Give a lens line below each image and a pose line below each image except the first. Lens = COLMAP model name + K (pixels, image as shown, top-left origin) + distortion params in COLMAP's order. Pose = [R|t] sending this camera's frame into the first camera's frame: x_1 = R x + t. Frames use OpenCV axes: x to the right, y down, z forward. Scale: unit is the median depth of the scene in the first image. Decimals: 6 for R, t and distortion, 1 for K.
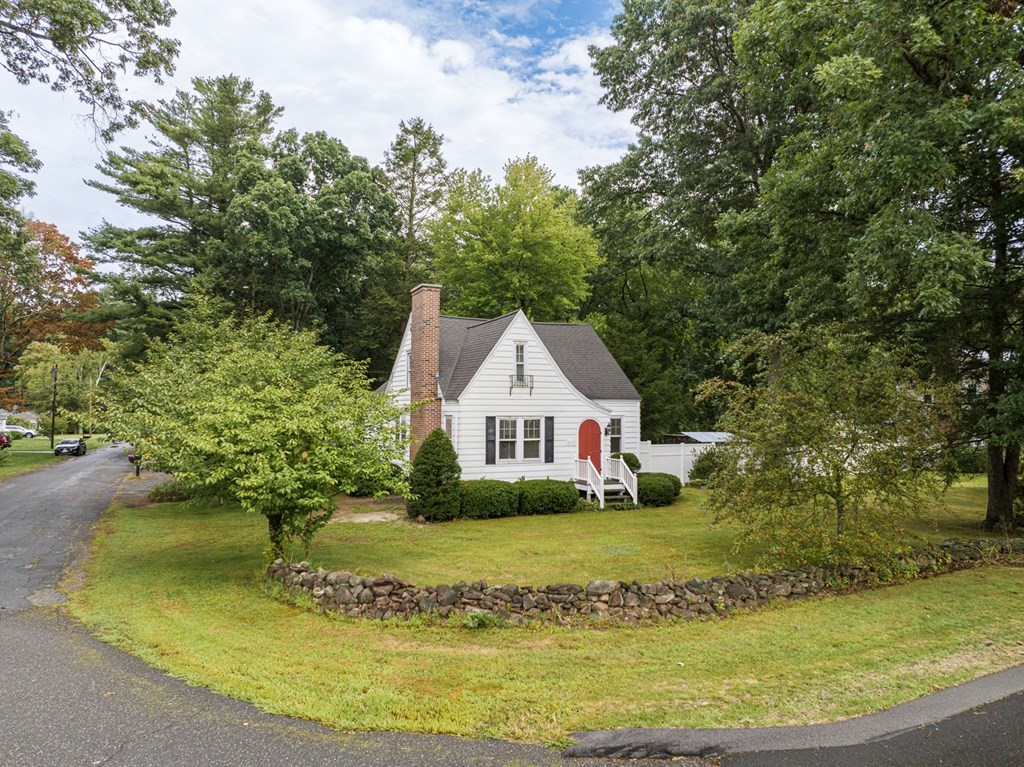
lens RADIAL K [[718.4, 0, 512.0], [0, 718.4, 383.5], [0, 0, 1]] dist [-0.044907, 0.004072]
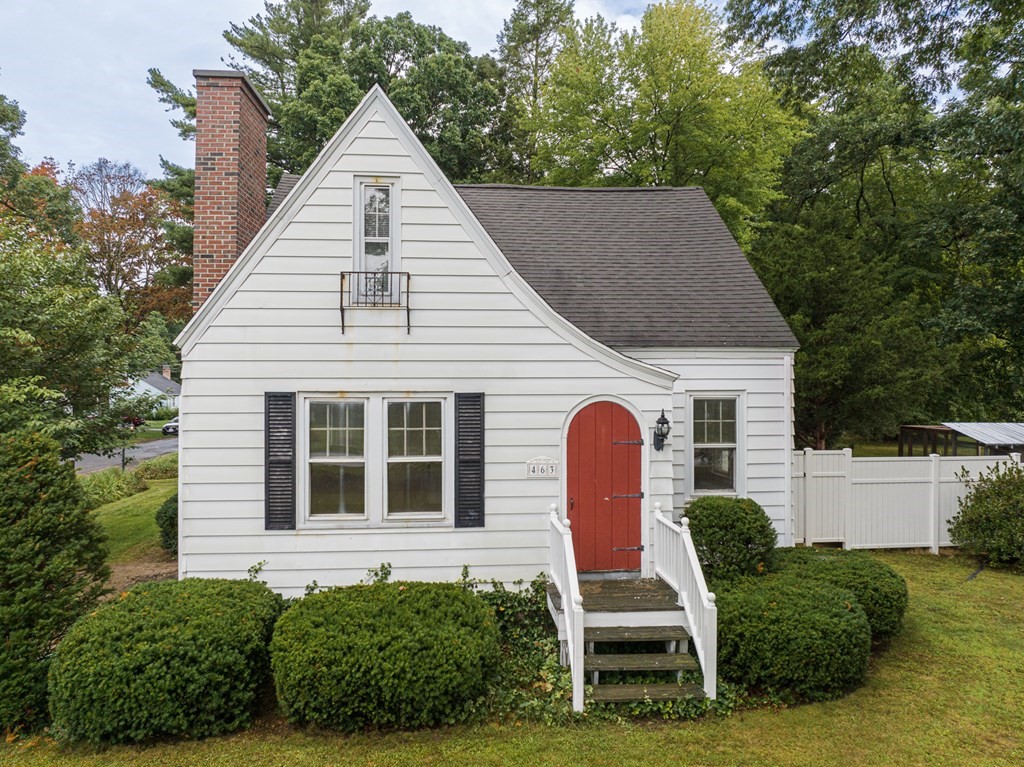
lens RADIAL K [[718.4, 0, 512.0], [0, 718.4, 383.5], [0, 0, 1]] dist [-0.044907, 0.004072]
pose [[0.942946, -0.003081, -0.332931, 0.185522], [0.014698, 0.999367, 0.032382, 0.030431], [0.332620, -0.035428, 0.942395, 0.683174]]
